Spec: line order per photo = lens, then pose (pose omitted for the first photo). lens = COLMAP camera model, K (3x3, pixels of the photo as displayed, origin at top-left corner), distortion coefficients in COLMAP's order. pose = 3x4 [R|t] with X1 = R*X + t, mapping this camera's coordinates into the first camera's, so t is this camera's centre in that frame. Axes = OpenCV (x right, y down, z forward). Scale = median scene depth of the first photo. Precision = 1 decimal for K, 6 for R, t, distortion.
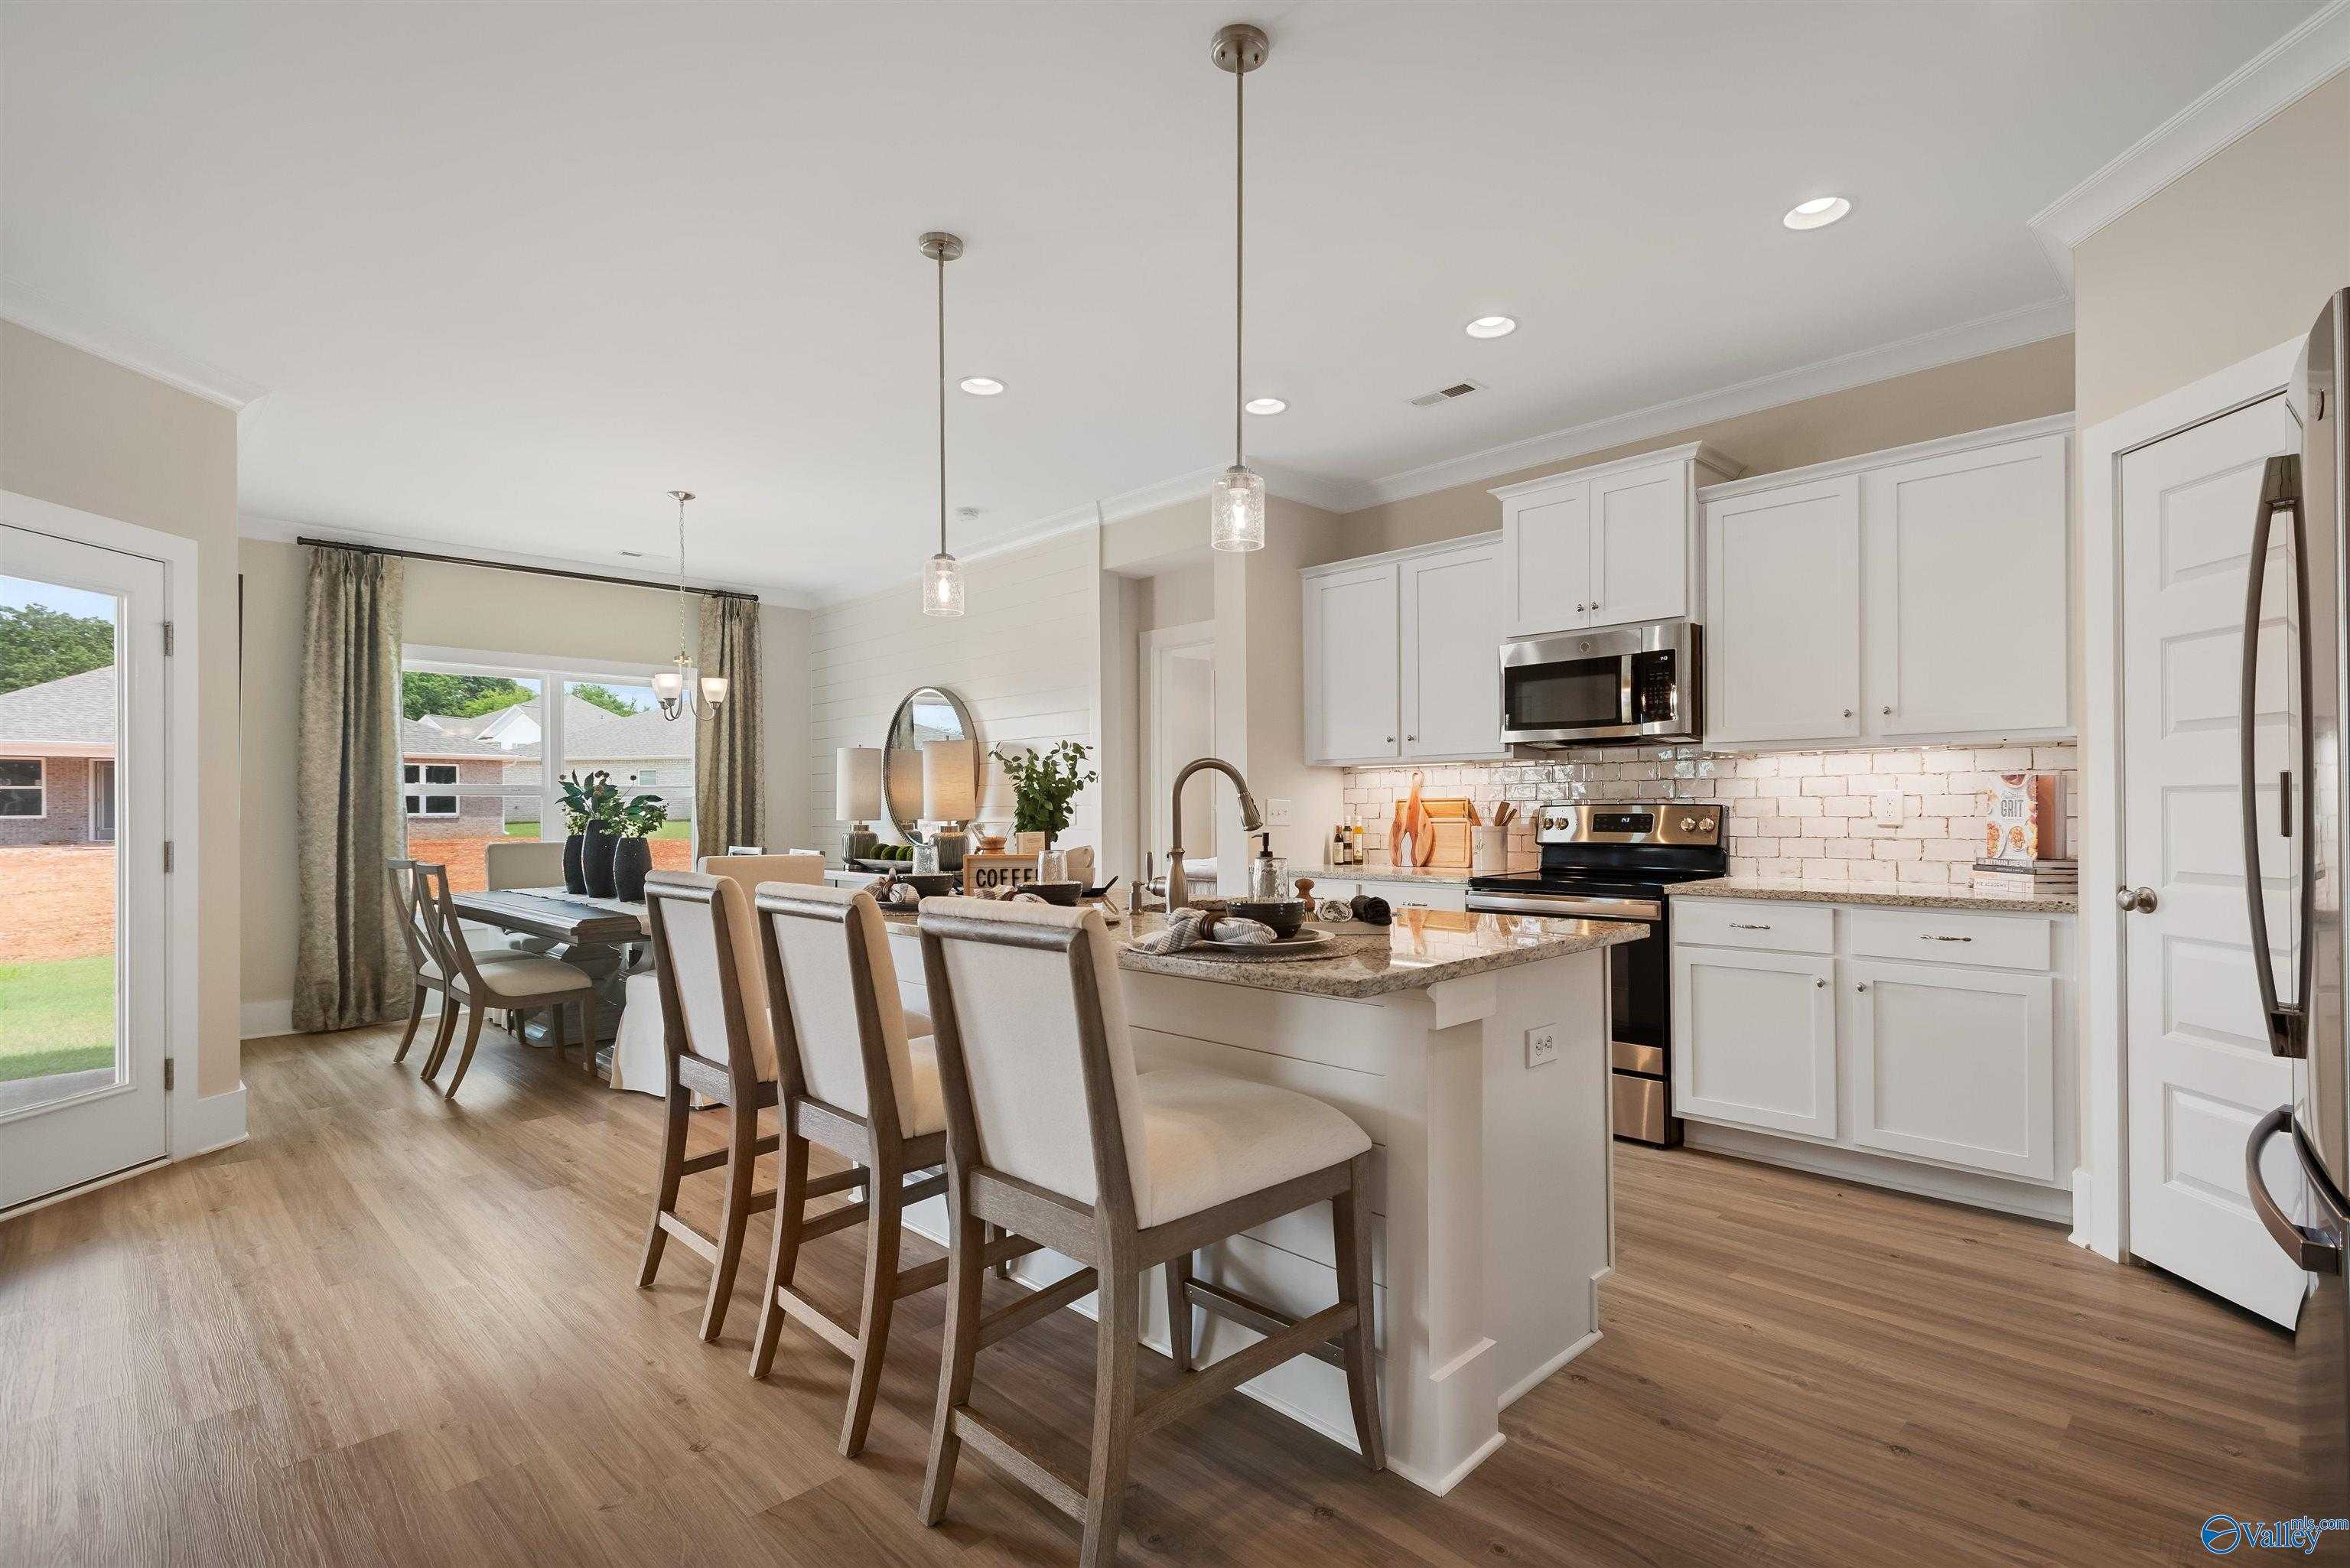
lens RADIAL K [[1095.4, 0, 1207.8], [0, 1095.4, 809.7], [0, 0, 1]] dist [0.013663, -0.005378]
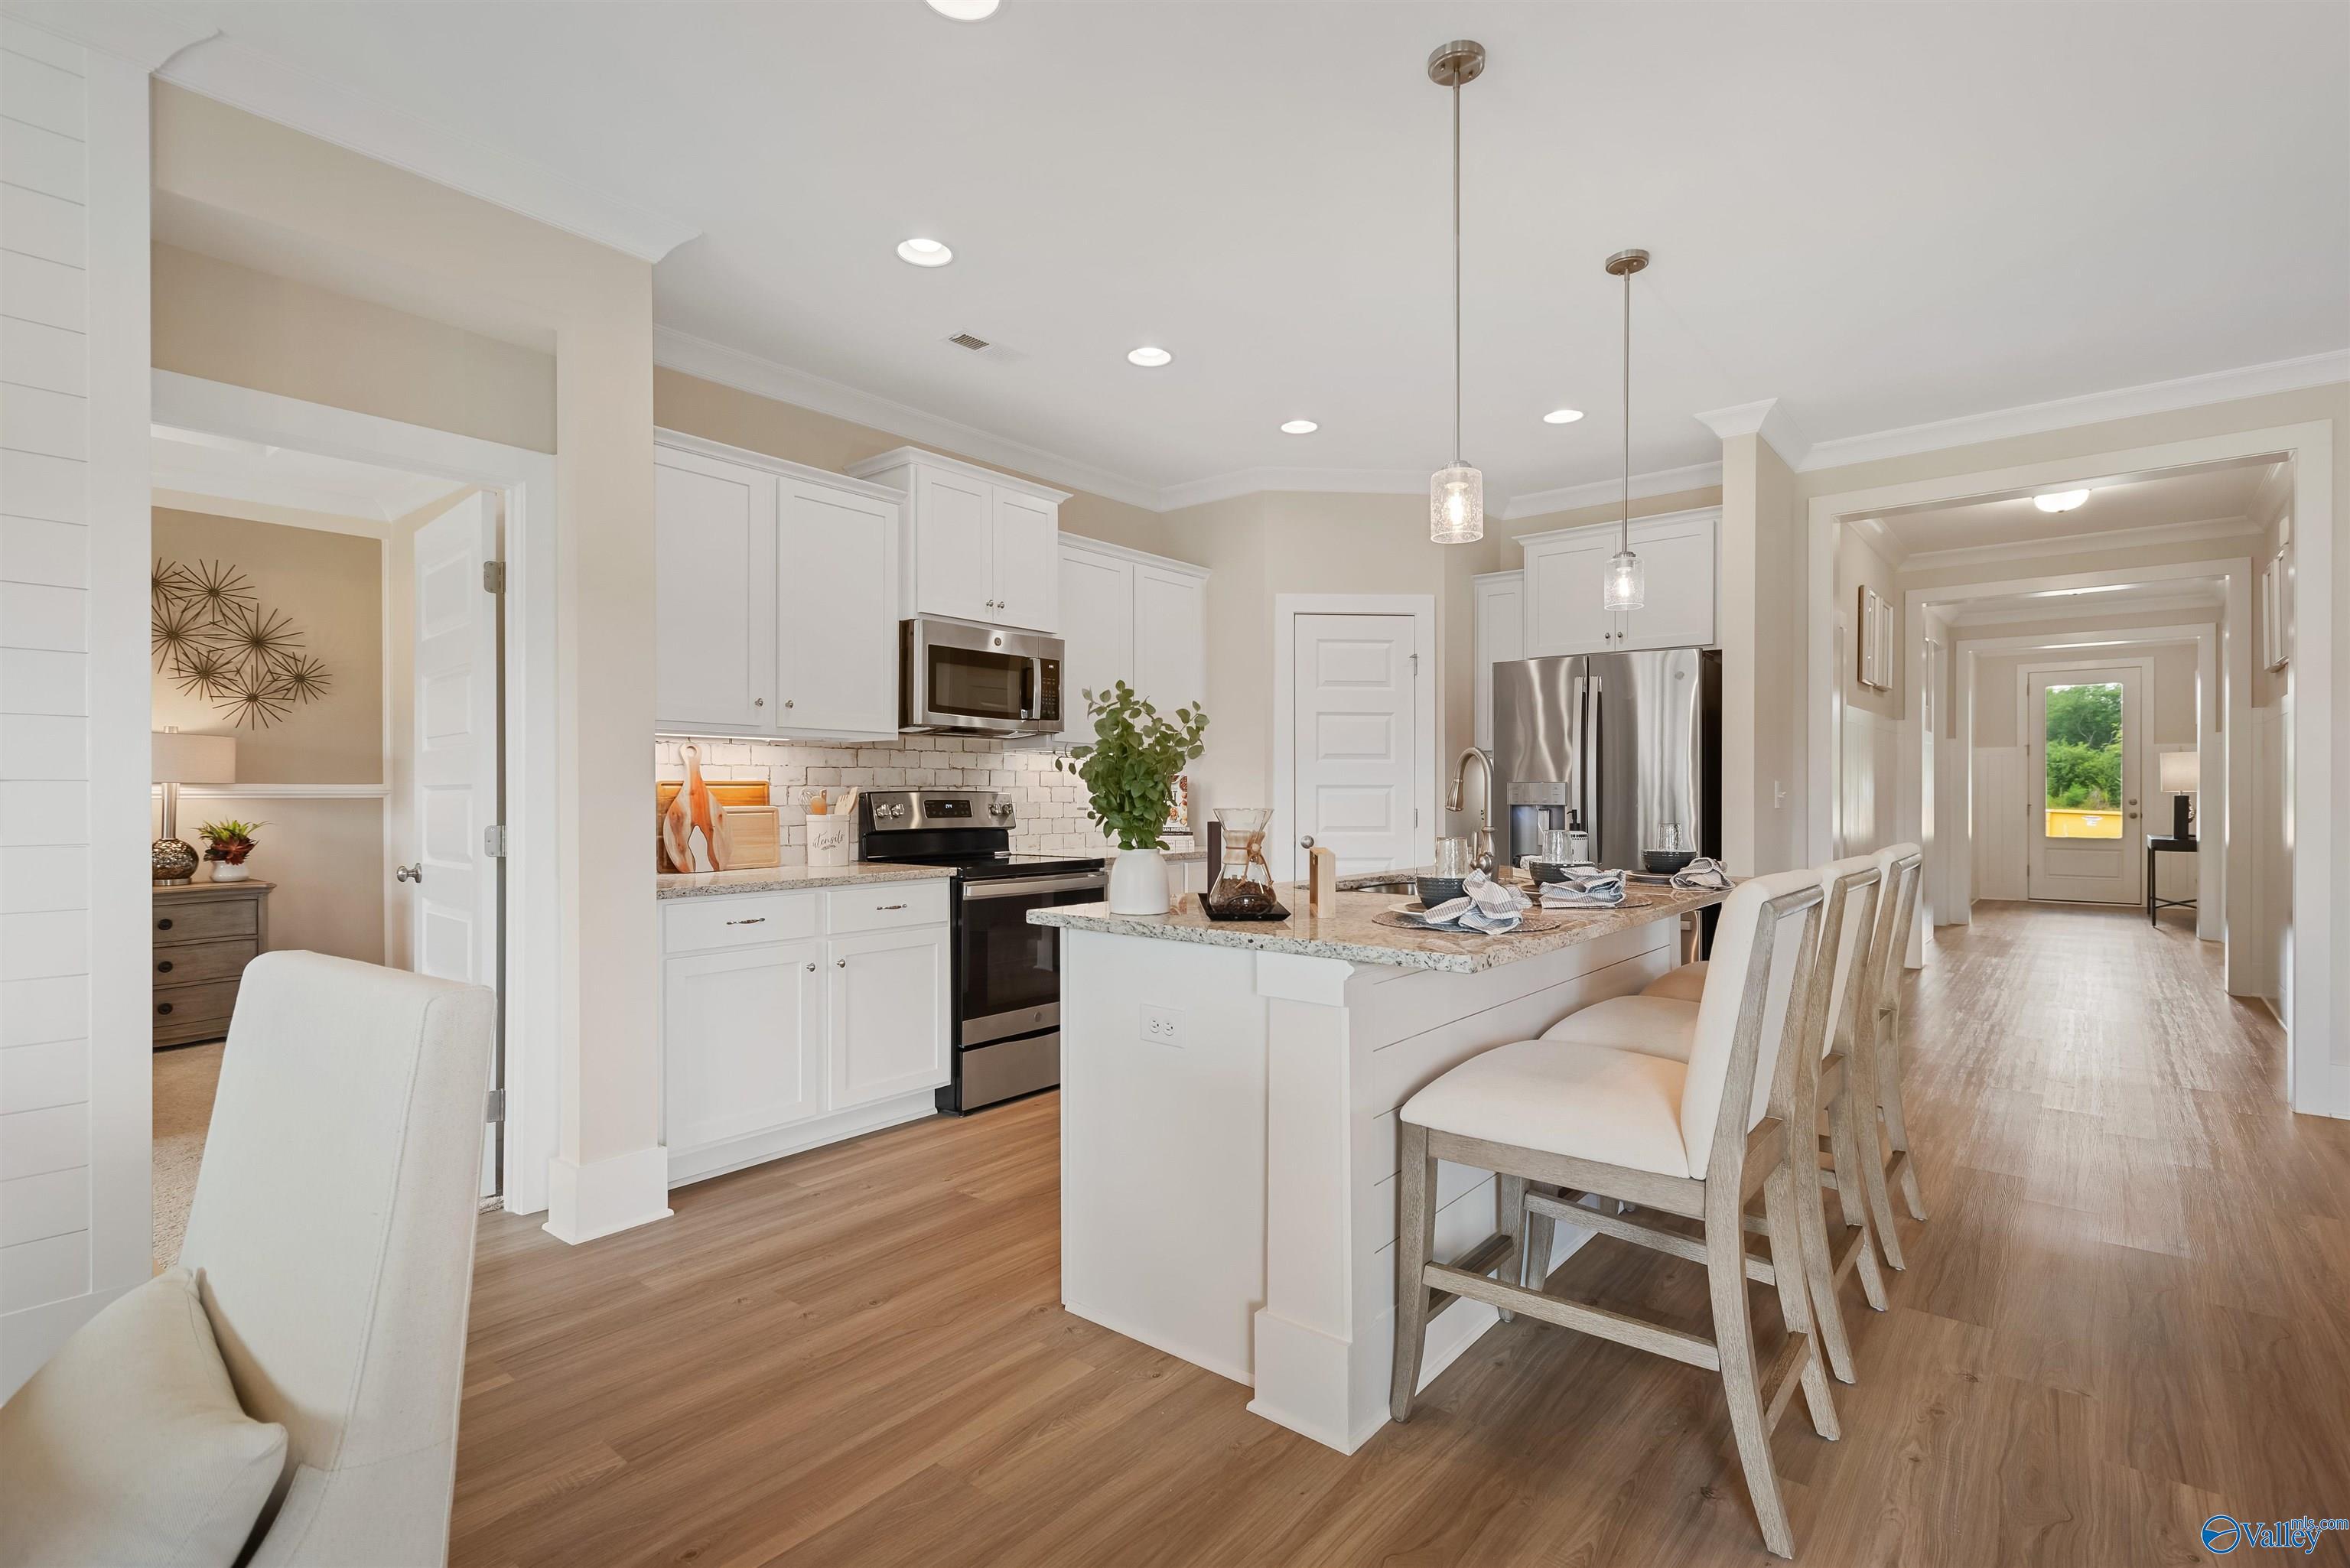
lens RADIAL K [[1098.3, 0, 1189.0], [0, 1098.3, 797.7], [0, 0, 1]] dist [0.011573, -0.005528]
pose [[-0.088818, 0.002974, 0.996043, -0.713324], [0.000886, 0.999995, -0.002907, 0.004700], [-0.996047, 0.000624, -0.088820, 0.897743]]
